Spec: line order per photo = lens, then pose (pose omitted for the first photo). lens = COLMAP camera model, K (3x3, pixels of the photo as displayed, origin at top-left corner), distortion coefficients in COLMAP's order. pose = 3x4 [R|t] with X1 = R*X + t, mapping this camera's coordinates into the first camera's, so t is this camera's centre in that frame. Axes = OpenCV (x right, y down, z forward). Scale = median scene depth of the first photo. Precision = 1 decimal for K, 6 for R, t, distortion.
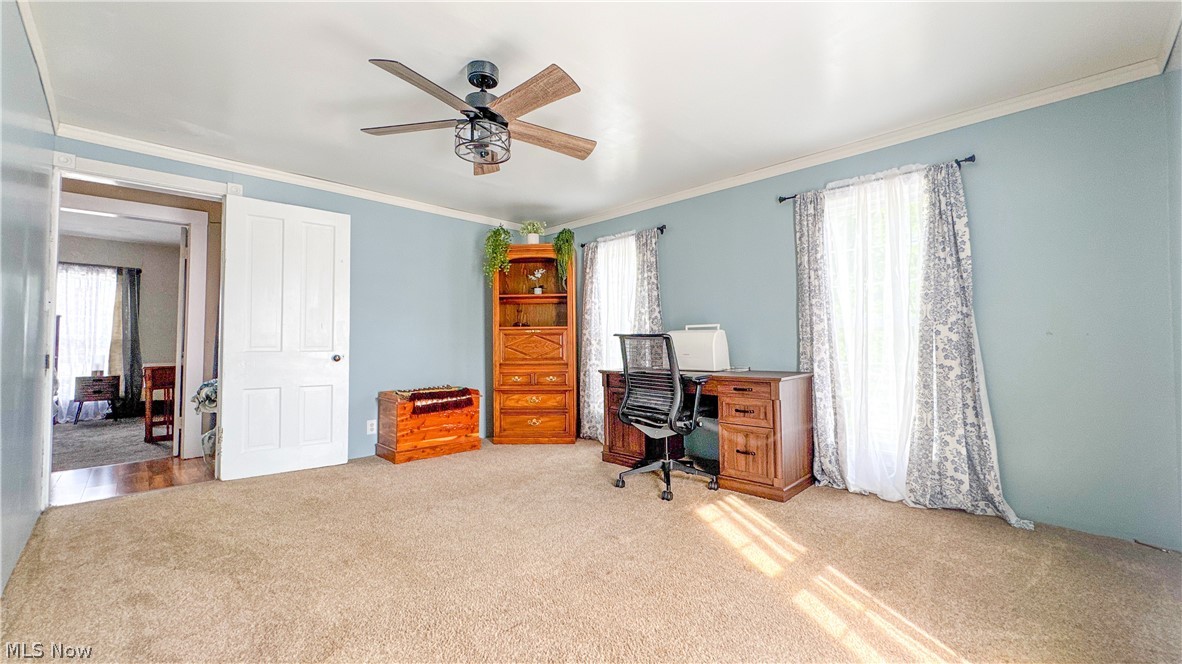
lens RADIAL K [[474.4, 0, 590.0], [0, 474.4, 328.2], [0, 0, 1]] dist [-0.001130, 0.000261]
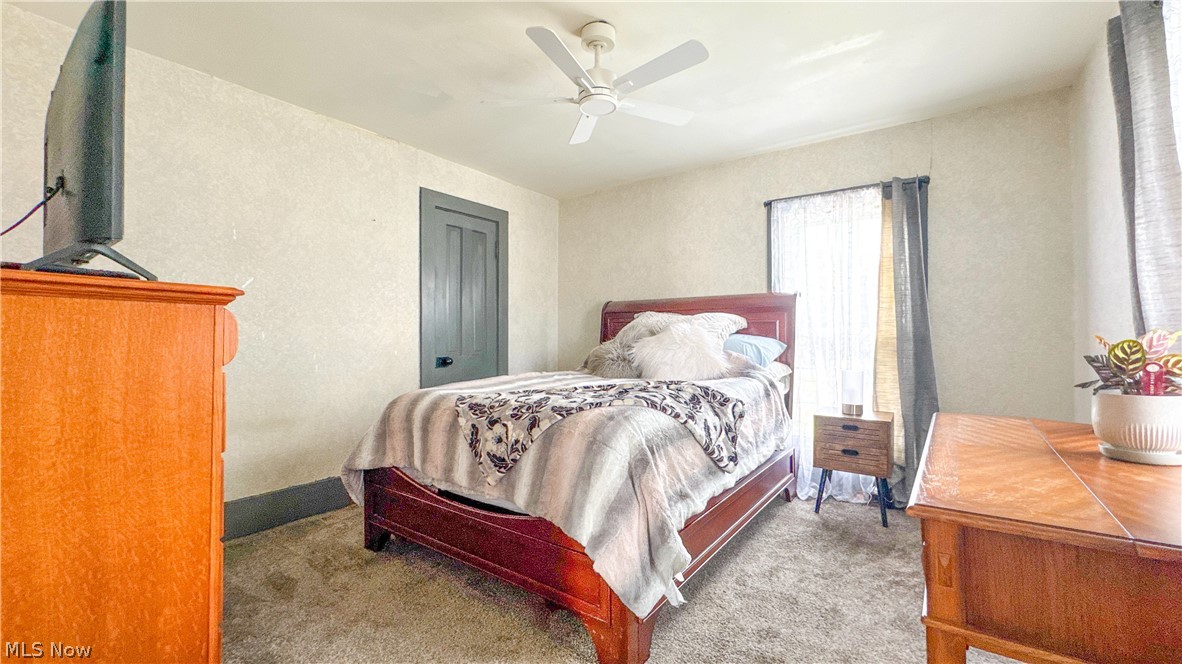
lens RADIAL K [[474.4, 0, 596.5], [0, 474.4, 332.7], [0, 0, 1]] dist [-0.001130, 0.000261]
pose [[0.195470, -0.005127, -0.980696, -0.613024], [0.031803, 0.999494, 0.001113, 0.009870], [0.980194, -0.031407, 0.195534, 0.646508]]
